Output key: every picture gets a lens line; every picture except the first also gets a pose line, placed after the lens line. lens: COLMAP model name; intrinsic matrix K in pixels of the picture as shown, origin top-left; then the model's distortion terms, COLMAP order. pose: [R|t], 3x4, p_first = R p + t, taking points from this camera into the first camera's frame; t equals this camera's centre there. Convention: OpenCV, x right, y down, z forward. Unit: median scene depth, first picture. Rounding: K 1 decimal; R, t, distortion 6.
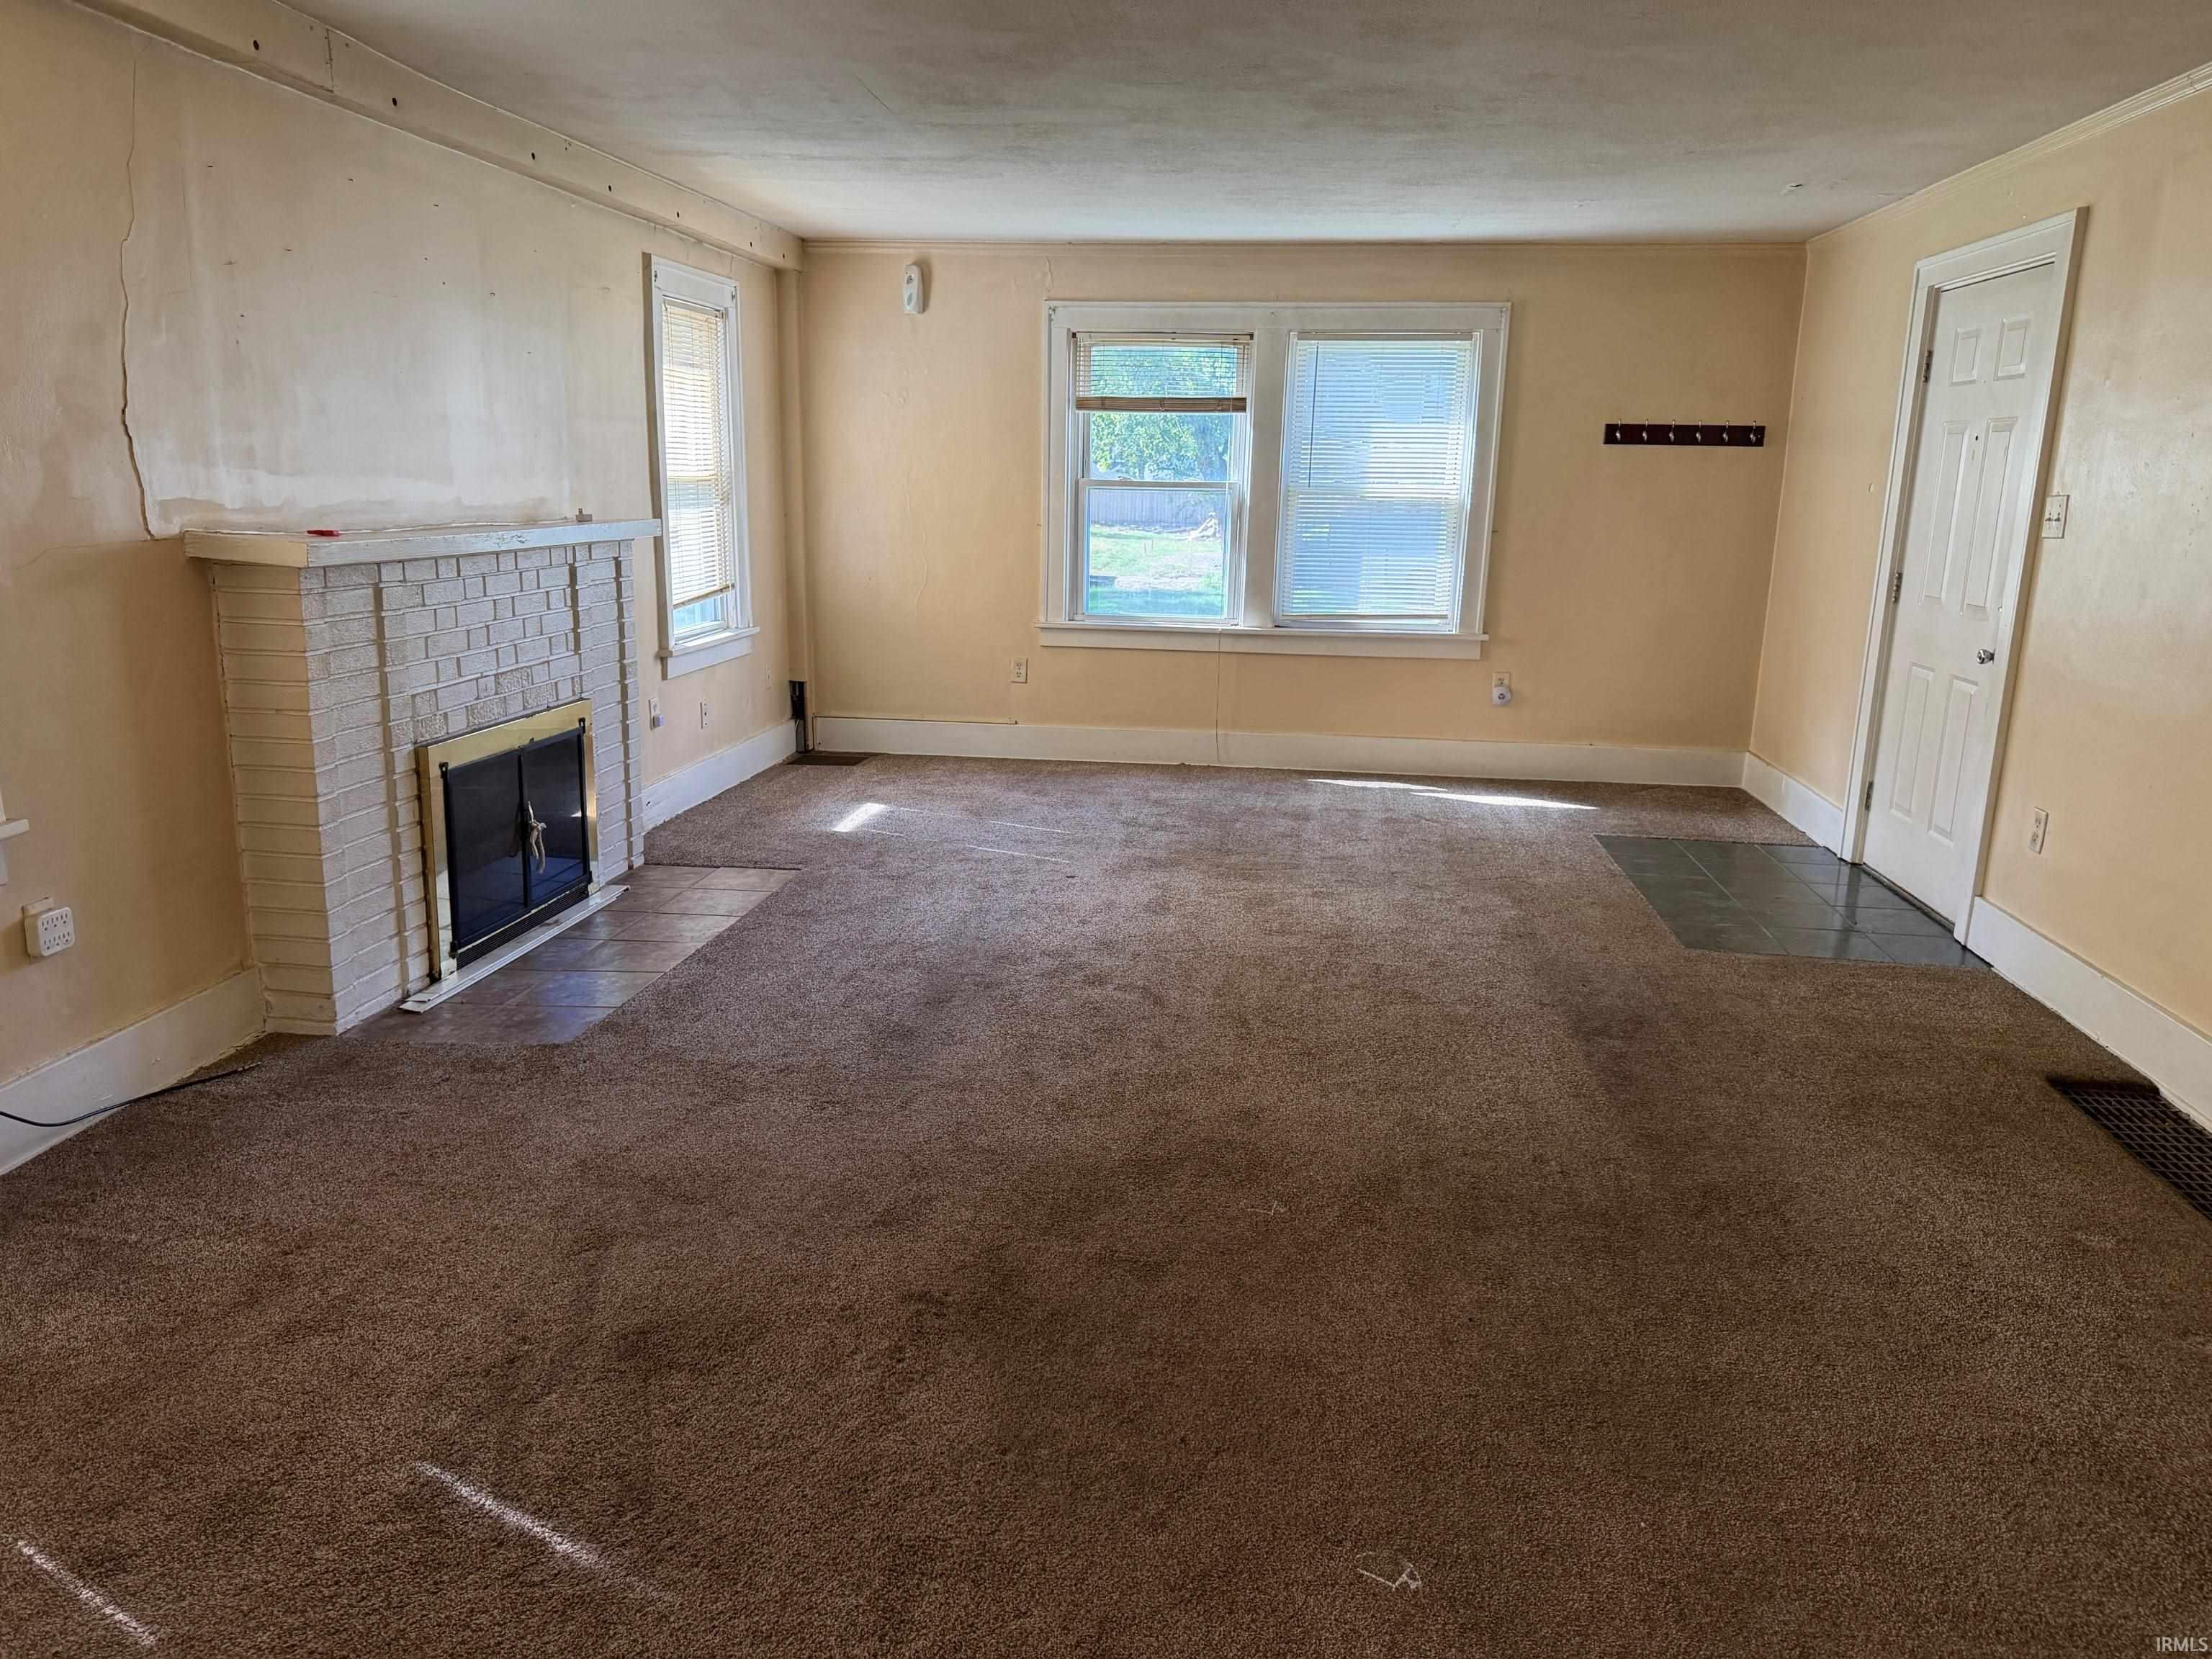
lens RADIAL K [[1570.1, 0, 1121.7], [0, 1570.1, 828.0], [0, 0, 1]] dist [0.137455, -0.001682]
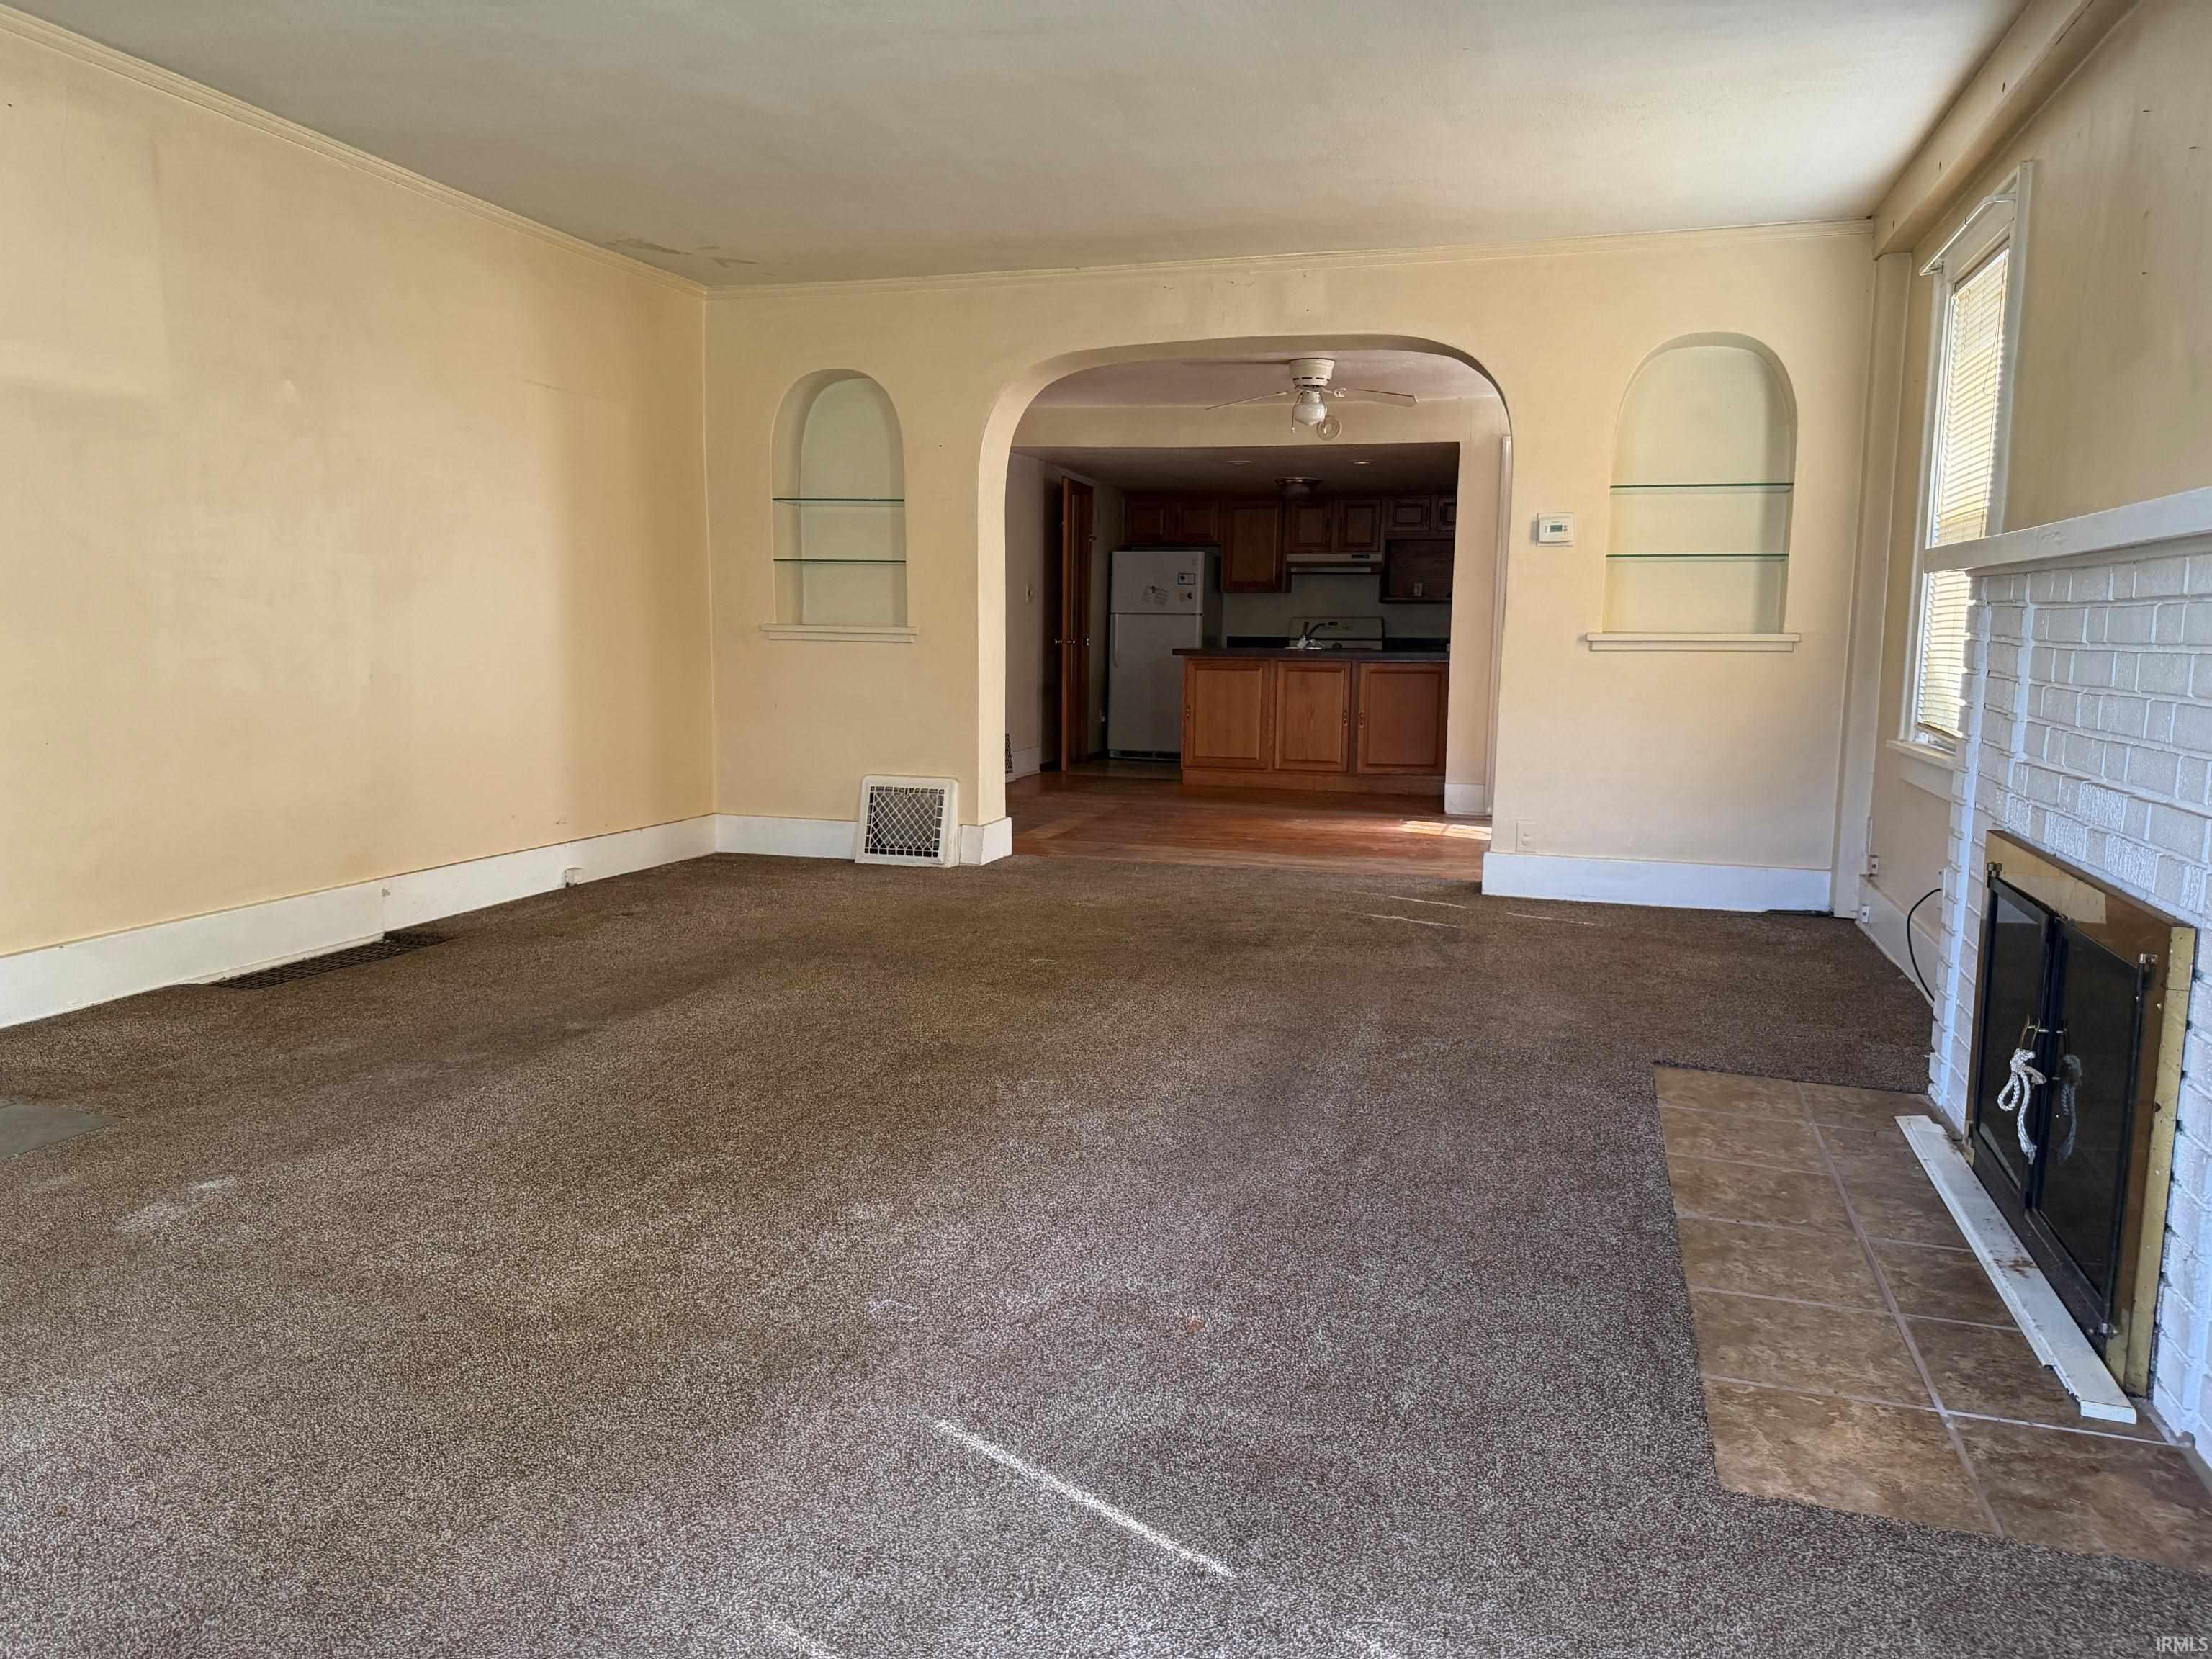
lens RADIAL K [[1570.1, 0, 1121.7], [0, 1570.1, 828.0], [0, 0, 1]] dist [0.137455, -0.001682]
pose [[-0.983423, -0.057348, 0.172018, -0.160176], [0.005865, 0.938111, 0.346284, -0.277681], [-0.181231, 0.341553, -0.922224, 1.581347]]
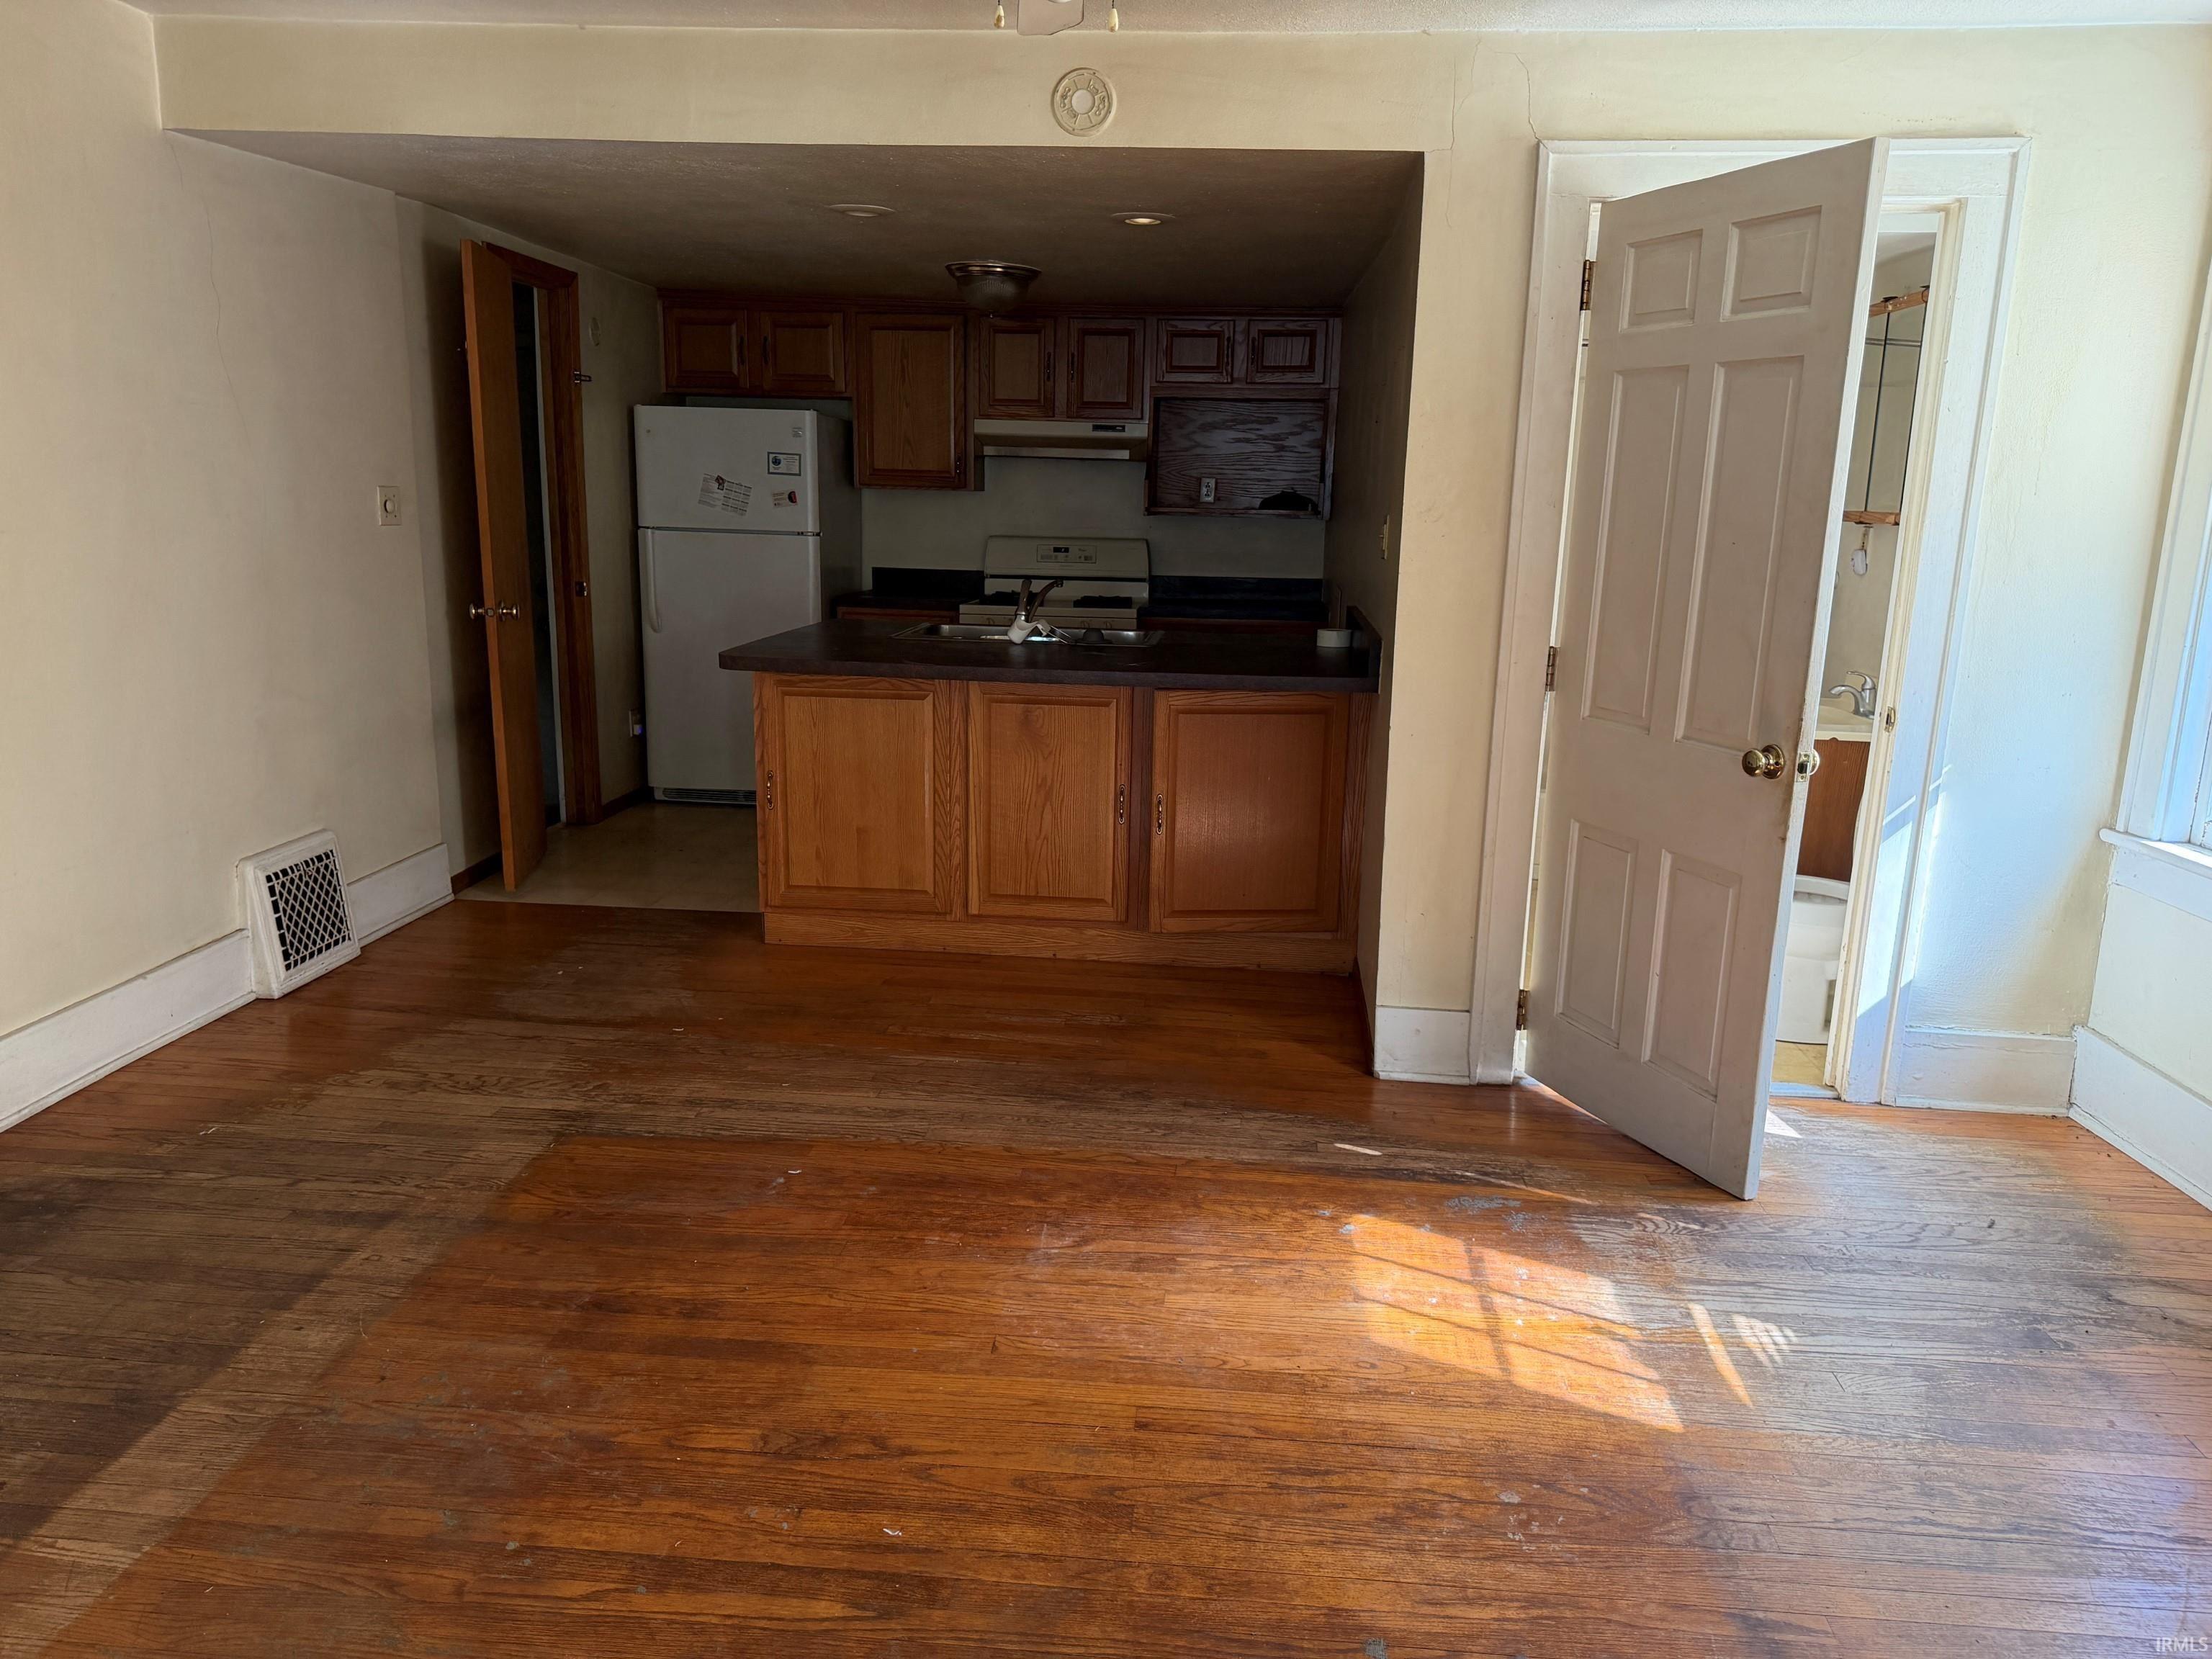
lens RADIAL K [[1570.1, 0, 1121.7], [0, 1570.1, 828.0], [0, 0, 1]] dist [0.137455, -0.001682]
pose [[-0.998910, -0.036673, -0.028874, -0.132877], [-0.045539, 0.901434, 0.430515, -0.226211], [0.010240, 0.431361, -0.902121, 1.268821]]
